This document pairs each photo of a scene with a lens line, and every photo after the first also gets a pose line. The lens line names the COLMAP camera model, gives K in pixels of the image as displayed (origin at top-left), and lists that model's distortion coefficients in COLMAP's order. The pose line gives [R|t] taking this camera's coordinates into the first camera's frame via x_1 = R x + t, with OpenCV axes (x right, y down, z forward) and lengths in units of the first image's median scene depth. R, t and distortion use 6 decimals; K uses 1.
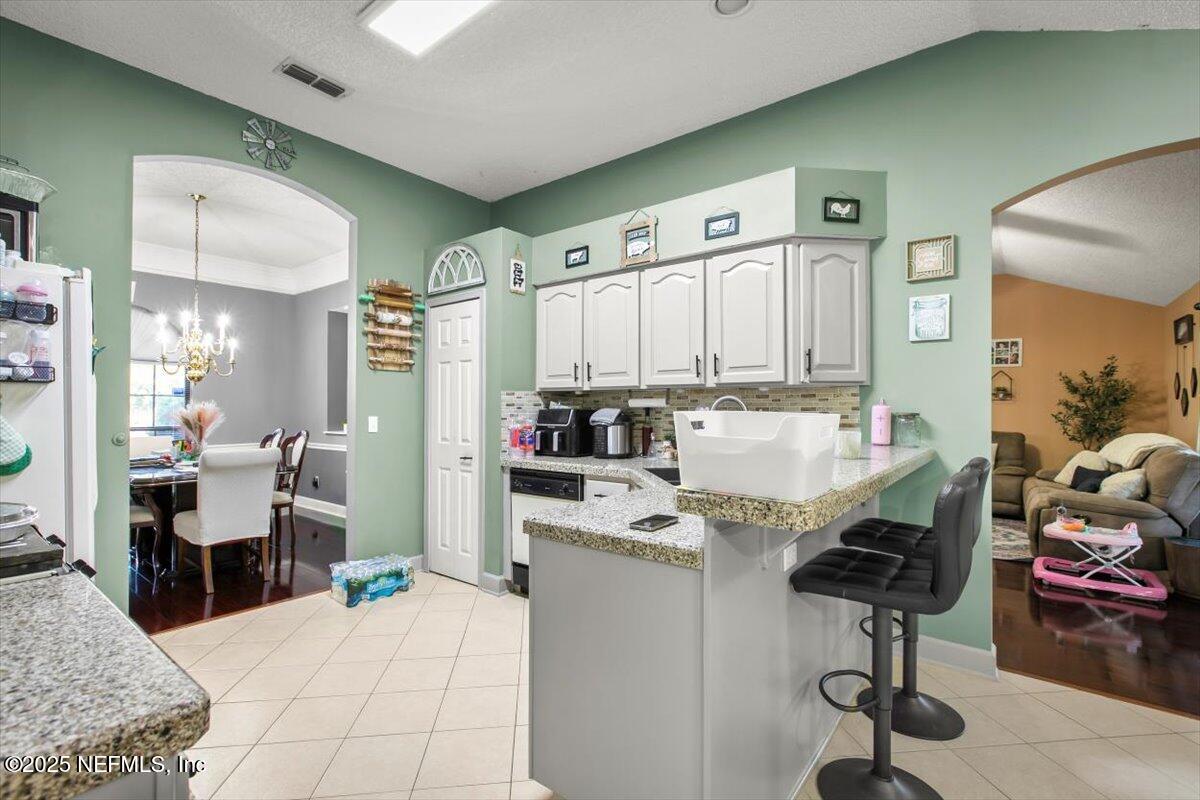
lens RADIAL K [[545.1, 0, 602.9], [0, 545.1, 408.6], [0, 0, 1]] dist [0.000204, 0.000391]
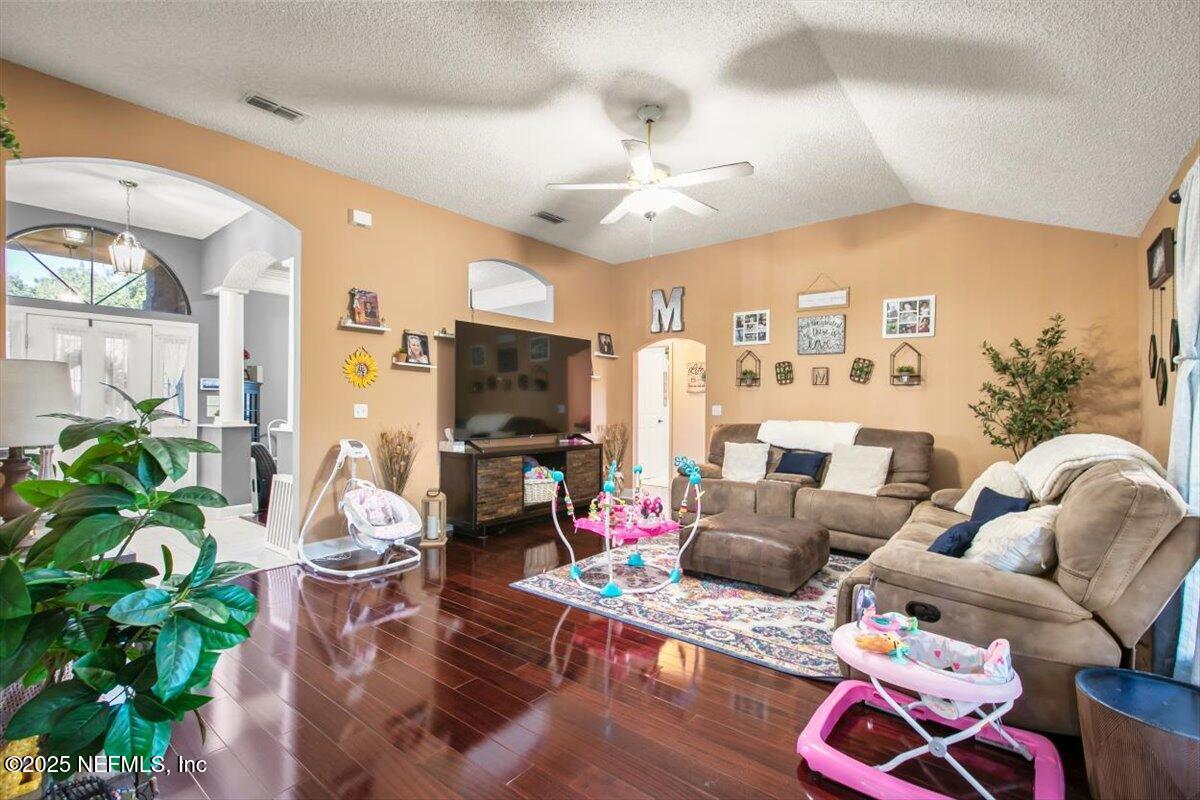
lens RADIAL K [[543.1, 0, 600.7], [0, 543.1, 404.9], [0, 0, 1]] dist [0.002378, 0.000396]
pose [[0.999791, 0.001537, -0.020366, 0.408955], [-0.001571, 0.999997, -0.001674, 0.012826], [0.020363, 0.001706, 0.999791, 0.345418]]
